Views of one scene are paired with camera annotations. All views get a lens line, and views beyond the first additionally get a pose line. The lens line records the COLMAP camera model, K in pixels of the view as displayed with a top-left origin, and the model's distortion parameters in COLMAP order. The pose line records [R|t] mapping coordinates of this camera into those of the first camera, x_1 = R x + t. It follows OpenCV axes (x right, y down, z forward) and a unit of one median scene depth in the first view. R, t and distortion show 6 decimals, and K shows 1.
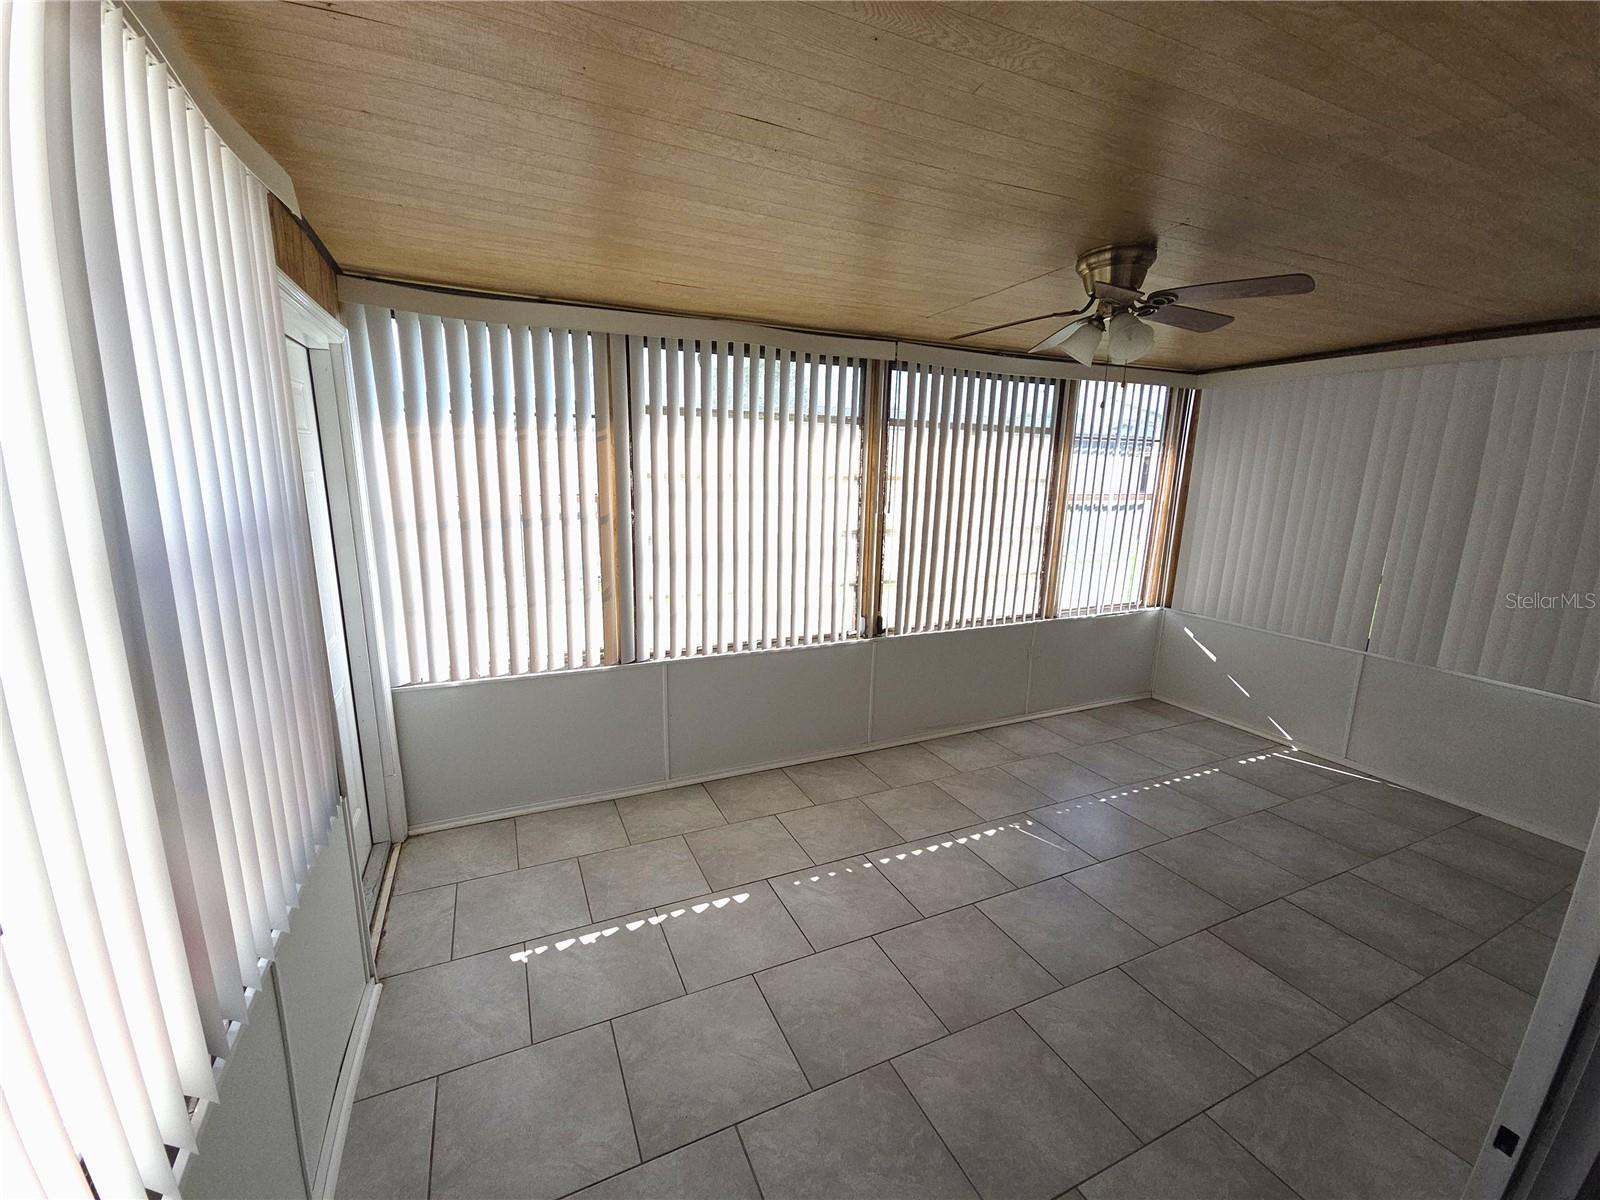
lens RADIAL K [[660.6, 0, 800.0], [0, 660.6, 600.0], [0, 0, 1]] dist [-0.000287, -0.000246]
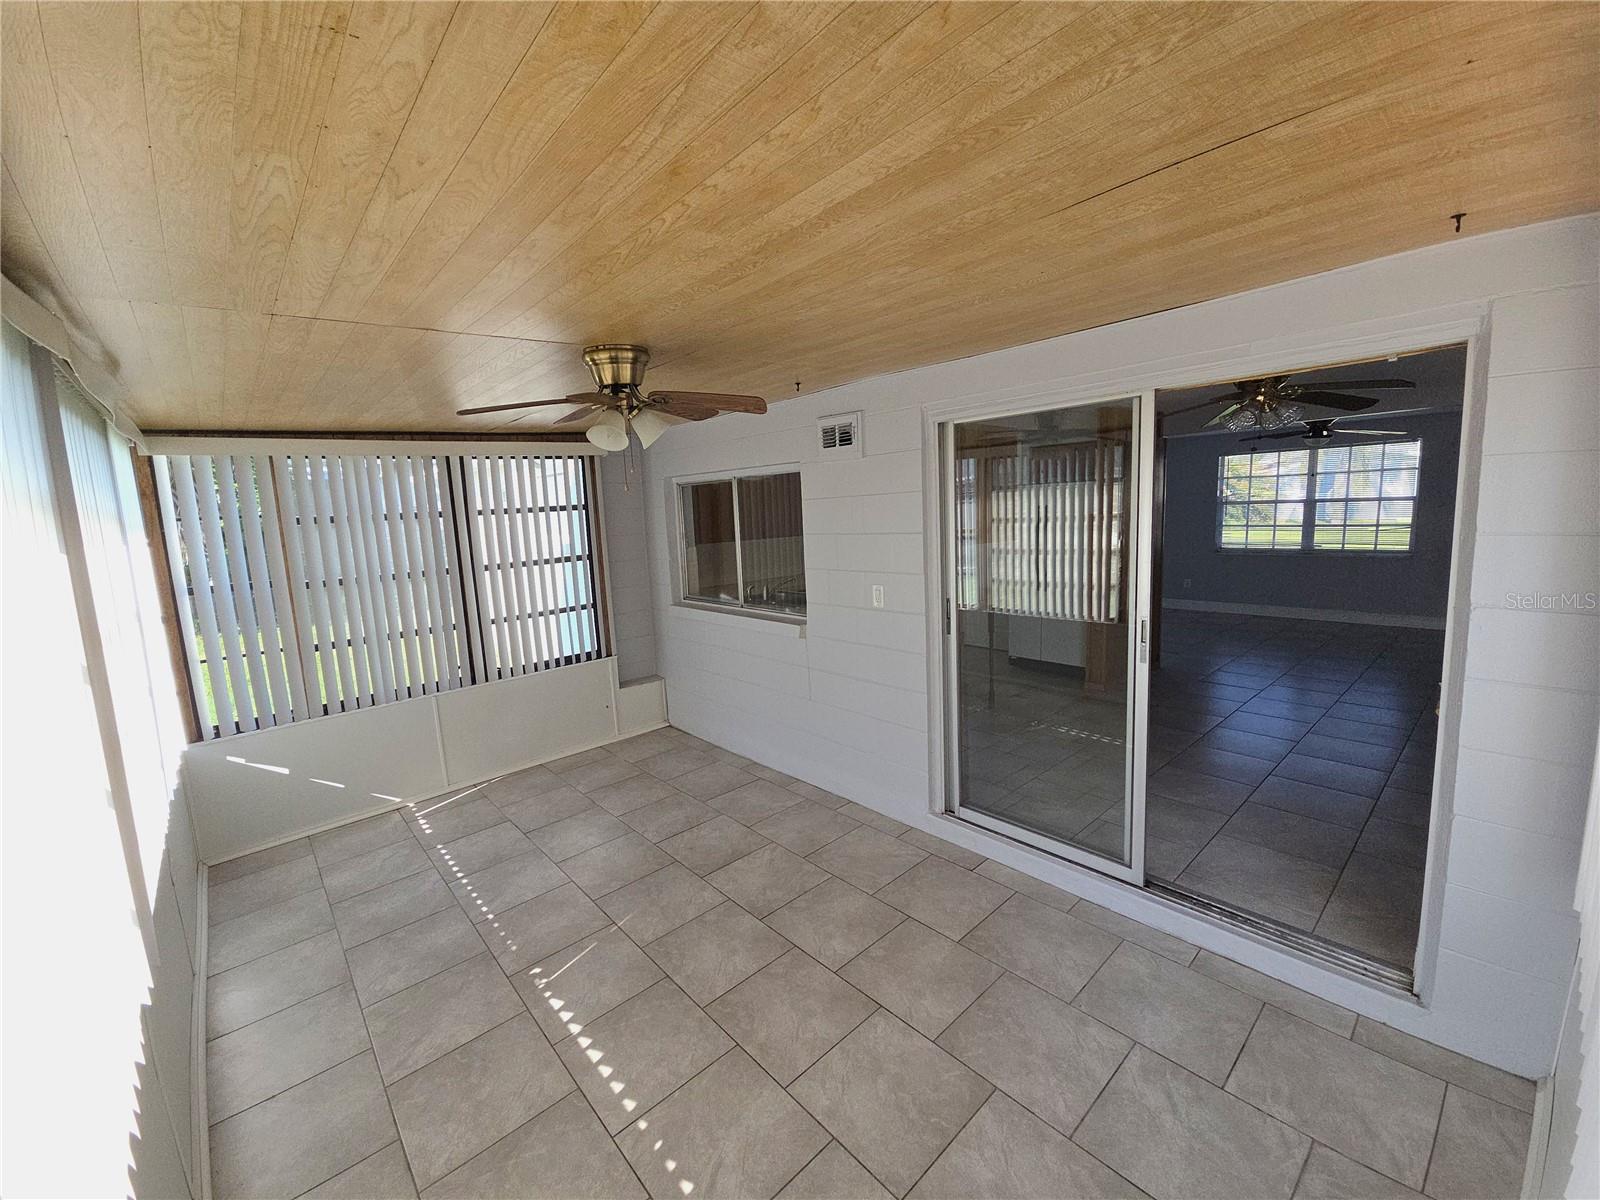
lens RADIAL K [[646.2, 0, 800.0], [0, 646.2, 600.0], [0, 0, 1]] dist [-0.002572, -0.000231]
pose [[-0.294051, -0.143689, 0.944927, -0.465635], [0.240759, 0.945621, 0.218716, -0.207639], [-0.924970, 0.291814, -0.243466, 0.782674]]
